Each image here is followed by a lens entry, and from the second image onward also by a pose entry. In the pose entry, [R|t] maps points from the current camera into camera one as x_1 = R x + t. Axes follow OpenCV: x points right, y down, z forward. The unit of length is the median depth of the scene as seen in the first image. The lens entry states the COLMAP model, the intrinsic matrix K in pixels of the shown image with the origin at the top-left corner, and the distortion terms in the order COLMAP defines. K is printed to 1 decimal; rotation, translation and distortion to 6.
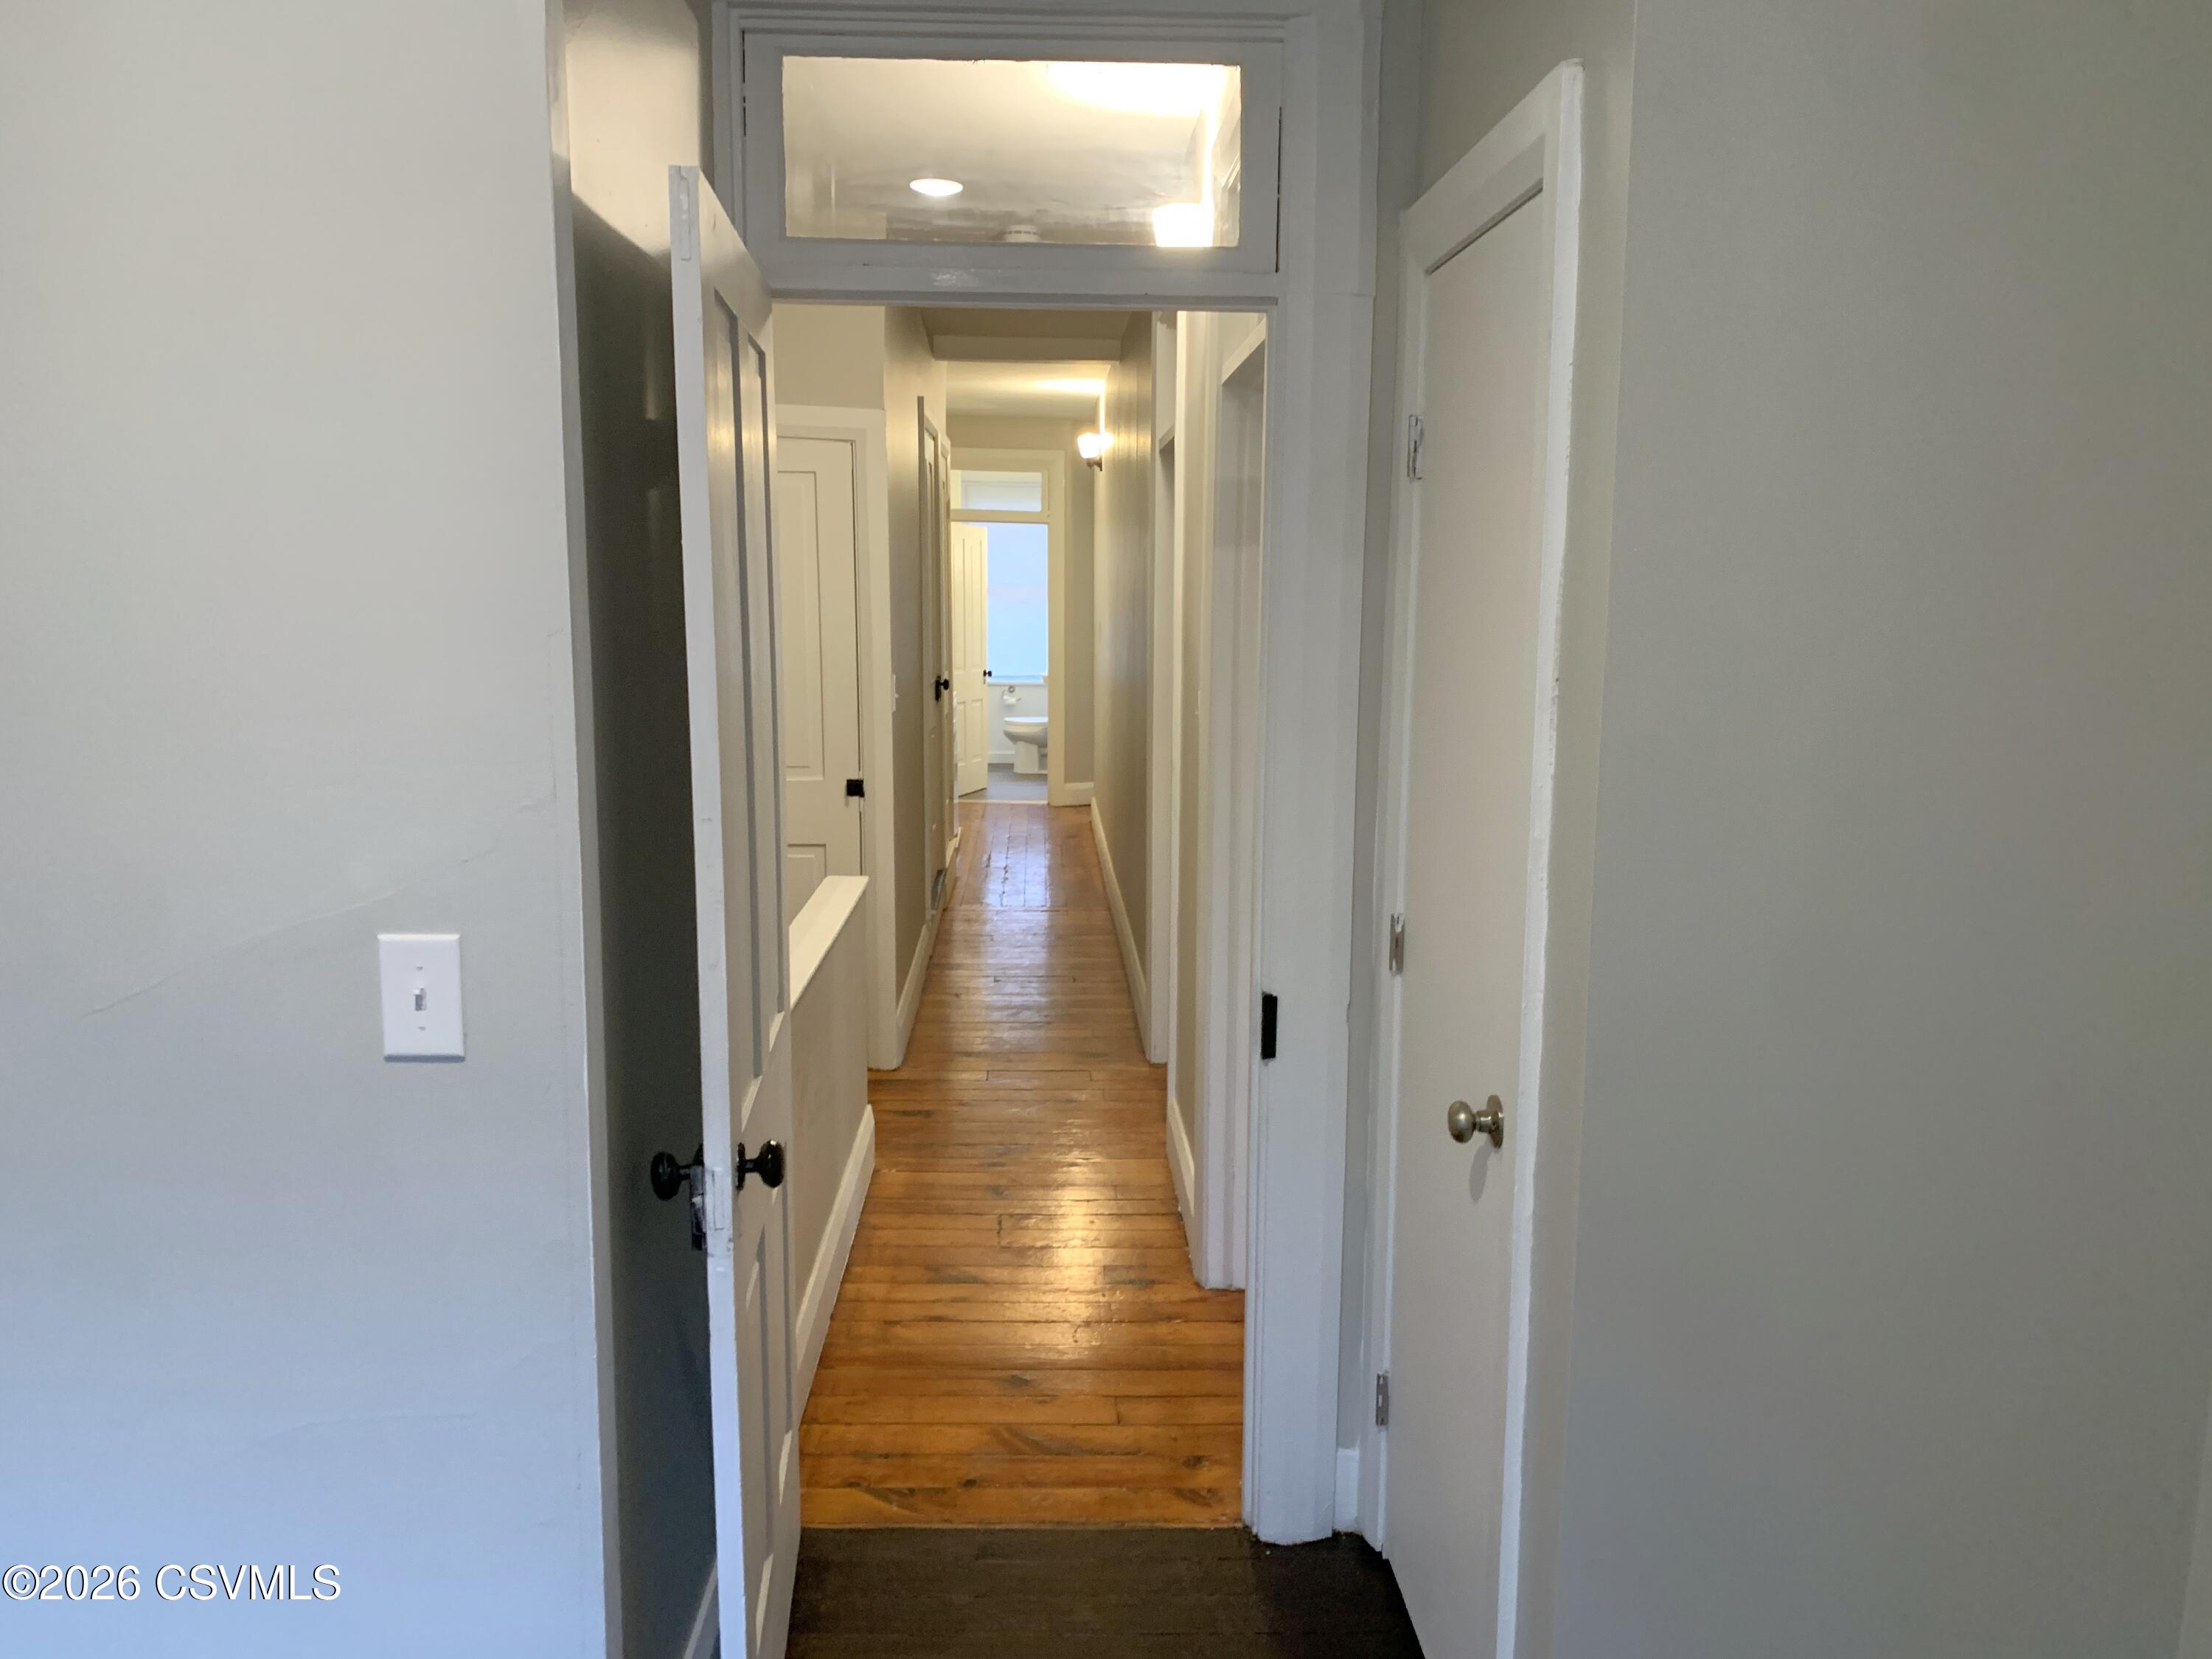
lens RADIAL K [[1672.6, 0, 1103.6], [0, 1672.6, 843.0], [0, 0, 1]] dist [0.038050, -0.000482]
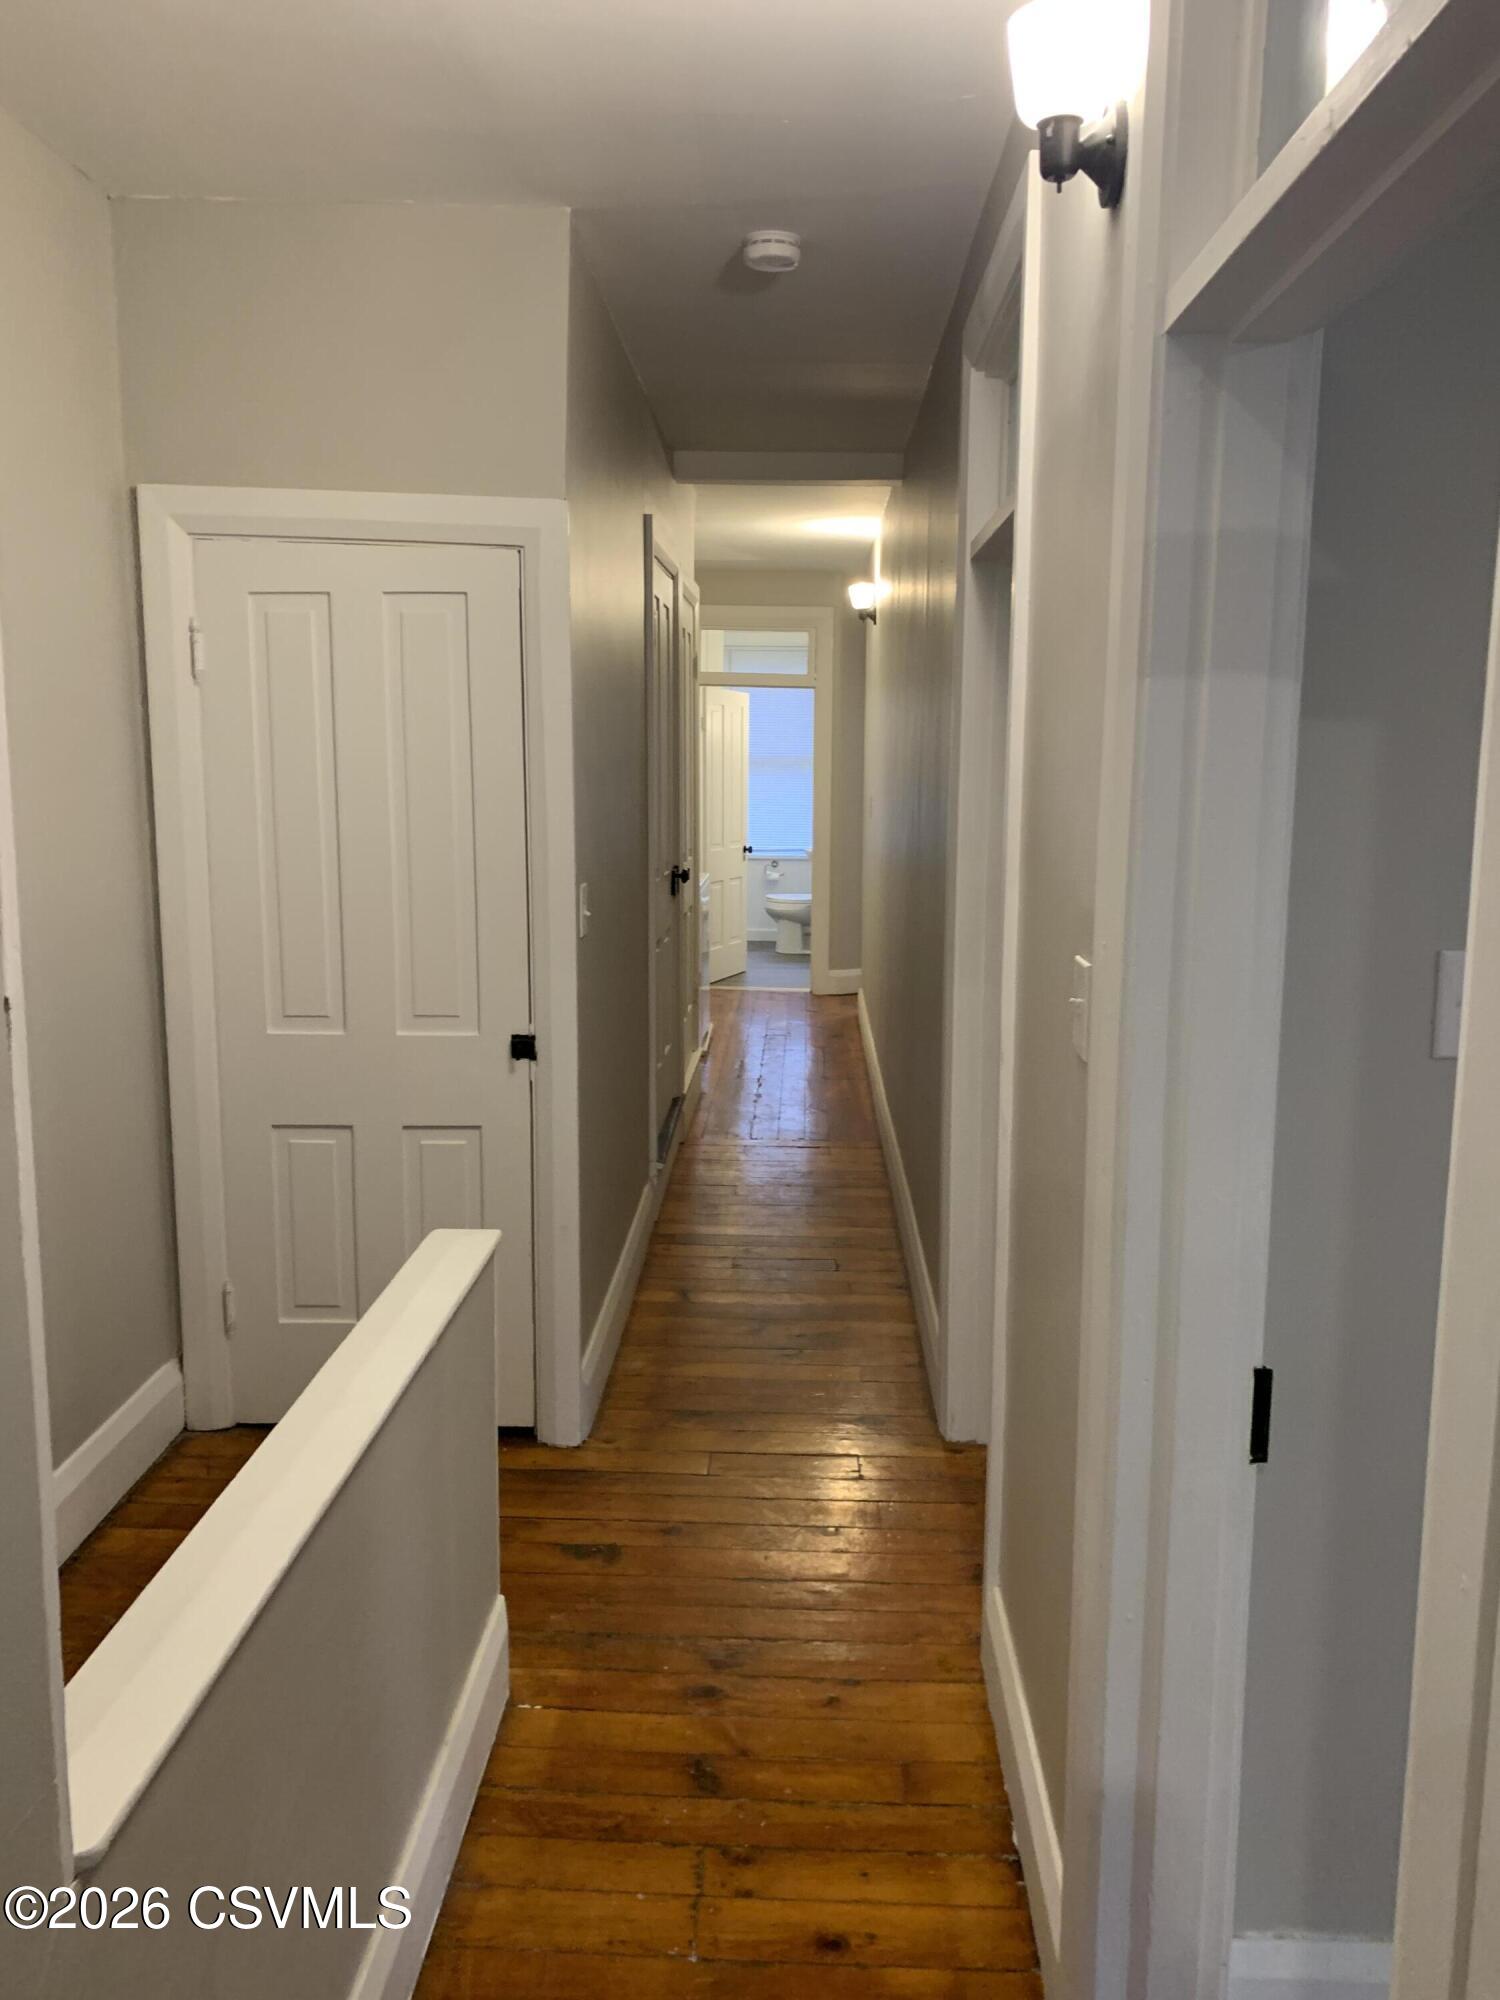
lens RADIAL K [[1512.3, 0, 750.8], [0, 1512.3, 943.8], [0, 0, 1]] dist [0.038050, -0.000482]
pose [[0.997057, 0.011447, -0.075799, -0.004370], [-0.013630, 0.999505, -0.028340, -0.036431], [0.075437, 0.029290, 0.996720, 0.233738]]
